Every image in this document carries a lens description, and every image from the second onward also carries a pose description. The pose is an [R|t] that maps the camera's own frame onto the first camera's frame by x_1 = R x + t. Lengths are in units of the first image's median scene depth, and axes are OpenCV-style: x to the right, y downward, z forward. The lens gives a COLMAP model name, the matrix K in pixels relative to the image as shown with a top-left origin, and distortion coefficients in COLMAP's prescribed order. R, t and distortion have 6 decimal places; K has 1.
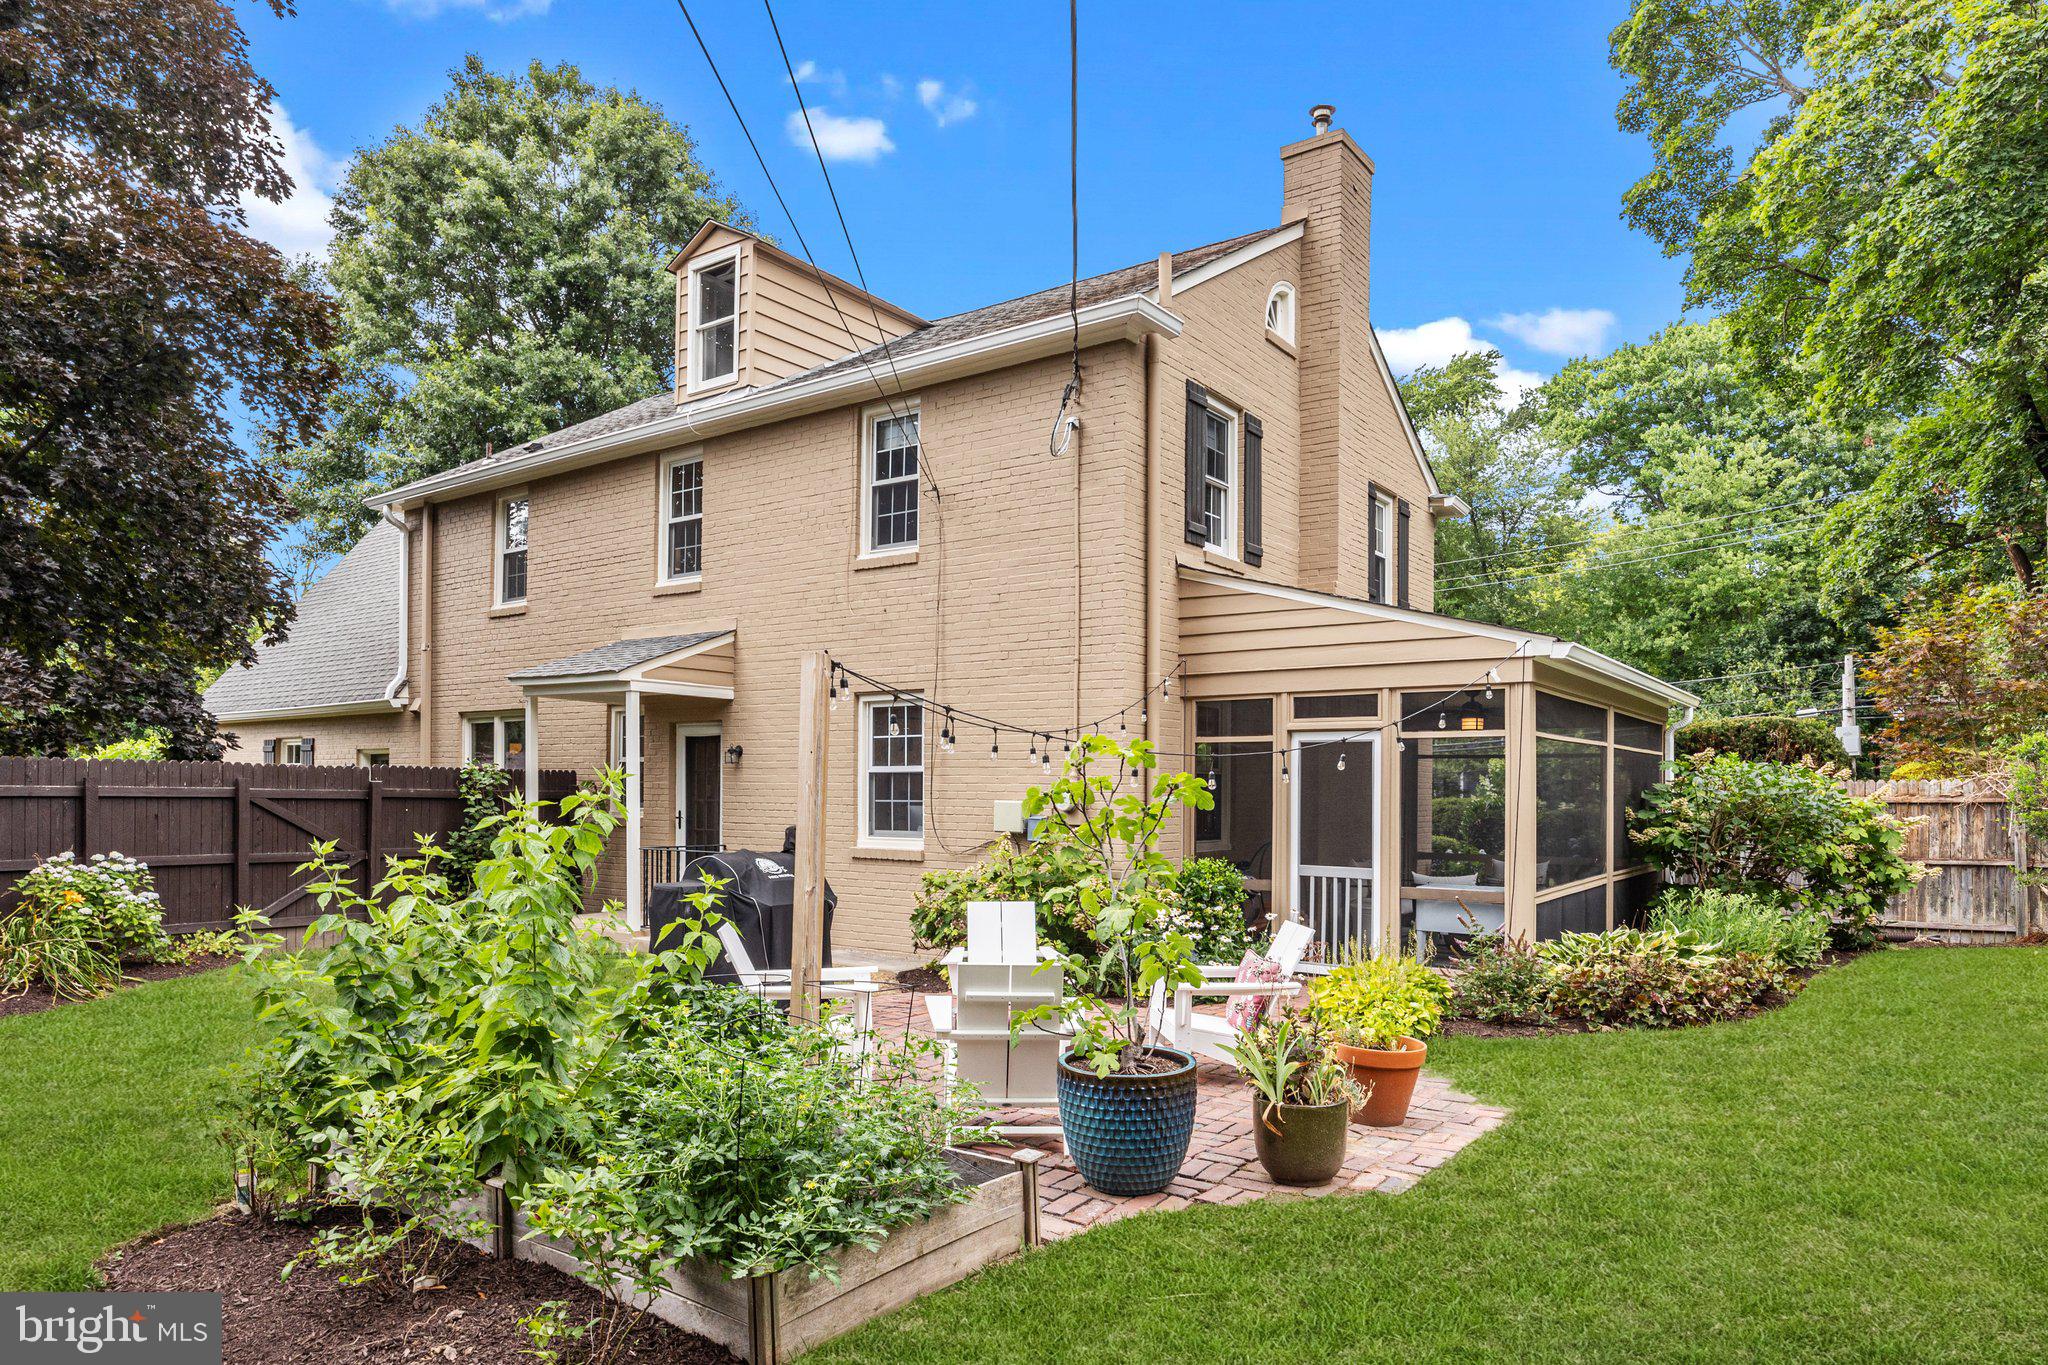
lens RADIAL K [[1235.7, 0, 1024.7], [0, 1235.7, 793.9], [0, 0, 1]] dist [-0.005086, -0.002331]
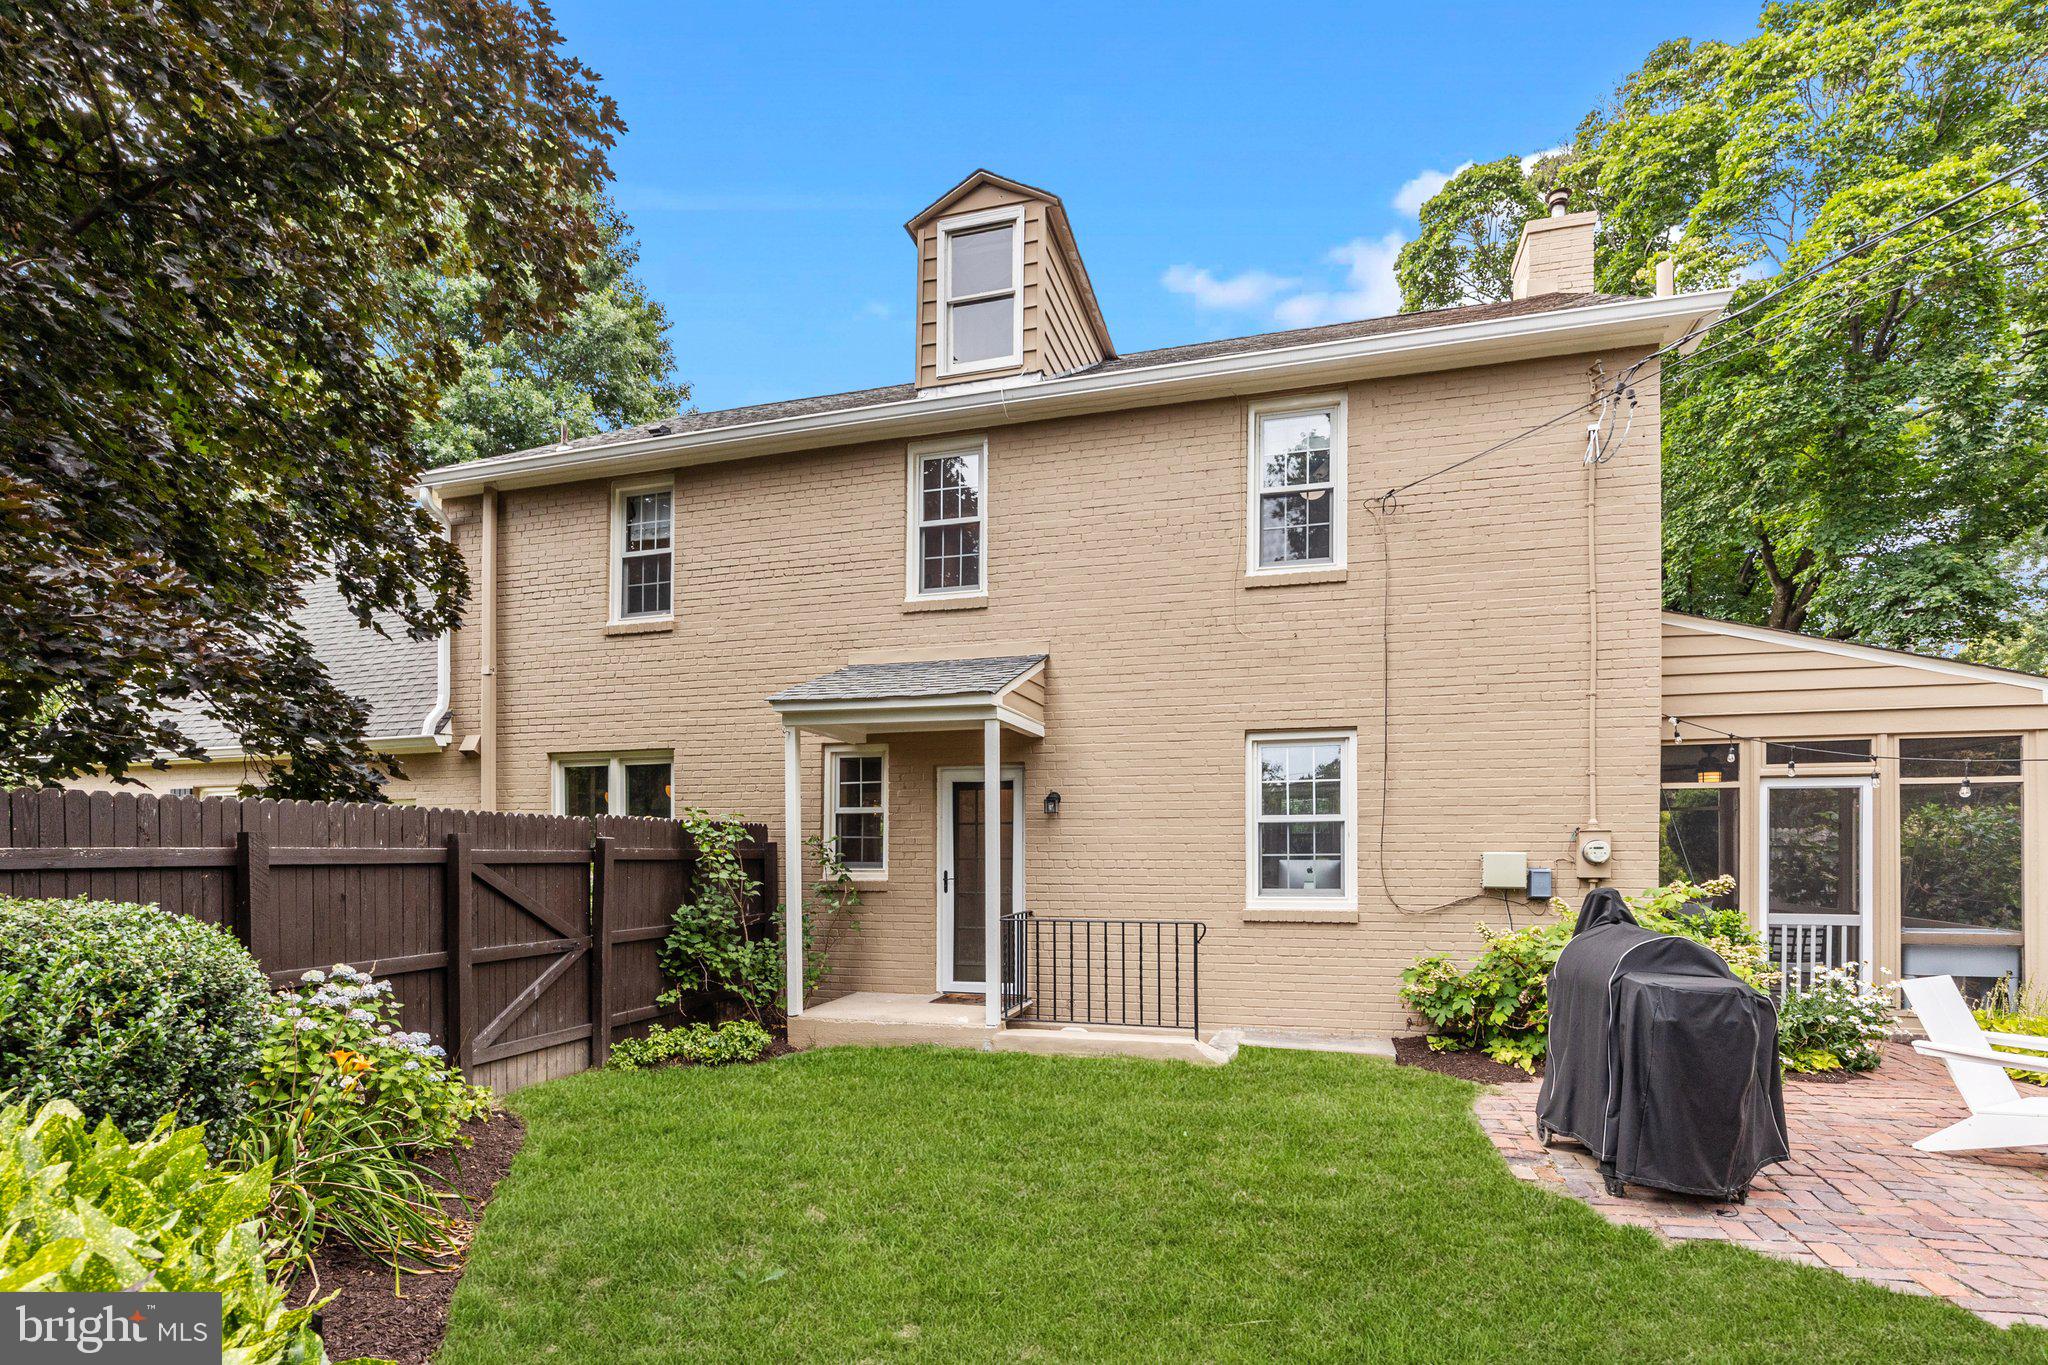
lens RADIAL K [[1014.7, 0, 1018.5], [0, 1014.7, 835.8], [0, 0, 1]] dist [-0.018726, 0.000026]
pose [[0.948043, -0.011536, 0.317934, -0.476400], [0.012862, 0.999915, -0.002070, -0.008323], [-0.317883, 0.006052, 0.948111, 0.354673]]
